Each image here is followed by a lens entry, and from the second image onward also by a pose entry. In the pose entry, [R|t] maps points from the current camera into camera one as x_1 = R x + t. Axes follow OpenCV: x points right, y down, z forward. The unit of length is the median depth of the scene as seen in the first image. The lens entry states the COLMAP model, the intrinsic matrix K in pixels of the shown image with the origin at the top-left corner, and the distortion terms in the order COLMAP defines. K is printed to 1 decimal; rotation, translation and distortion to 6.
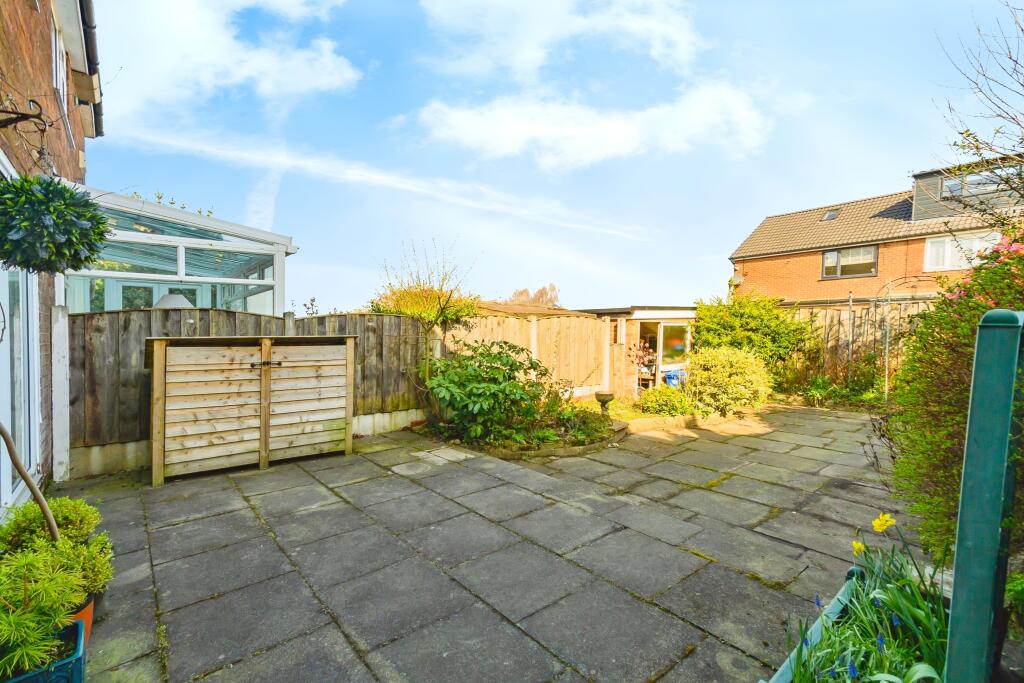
lens RADIAL K [[468.2, 0, 518.3], [0, 468.2, 335.4], [0, 0, 1]] dist [-0.003878, 0.005368]
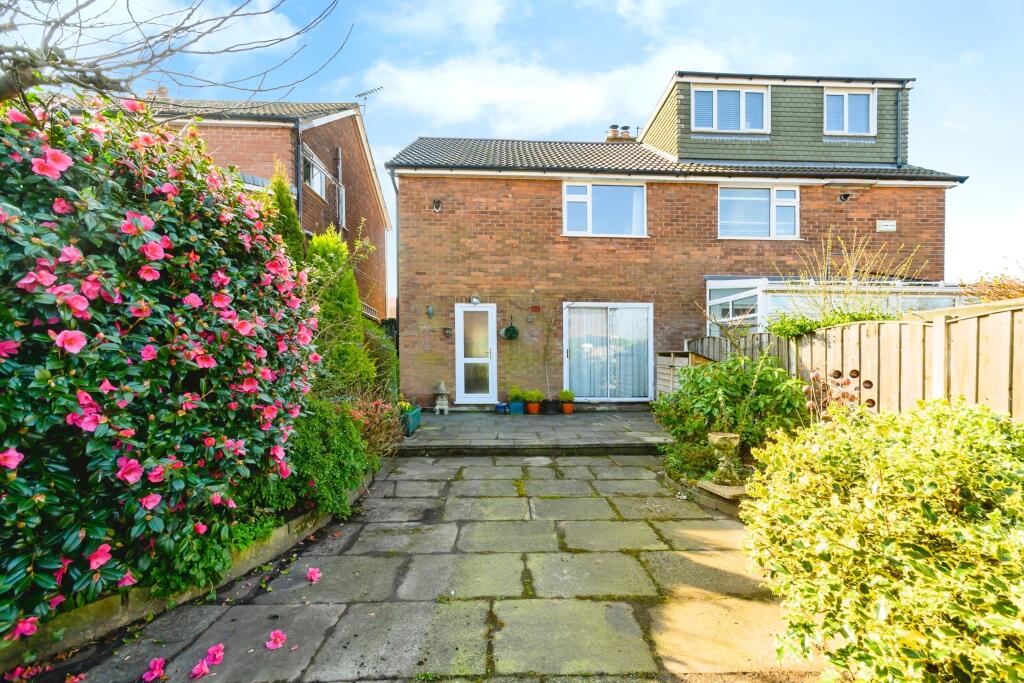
lens RADIAL K [[468.2, 0, 518.3], [0, 468.2, 335.4], [0, 0, 1]] dist [-0.003878, 0.005368]
pose [[-0.624183, -0.007538, -0.781242, 1.300489], [-0.004114, 0.999971, -0.006361, -0.029159], [0.781267, -0.000756, -0.624196, 1.704844]]
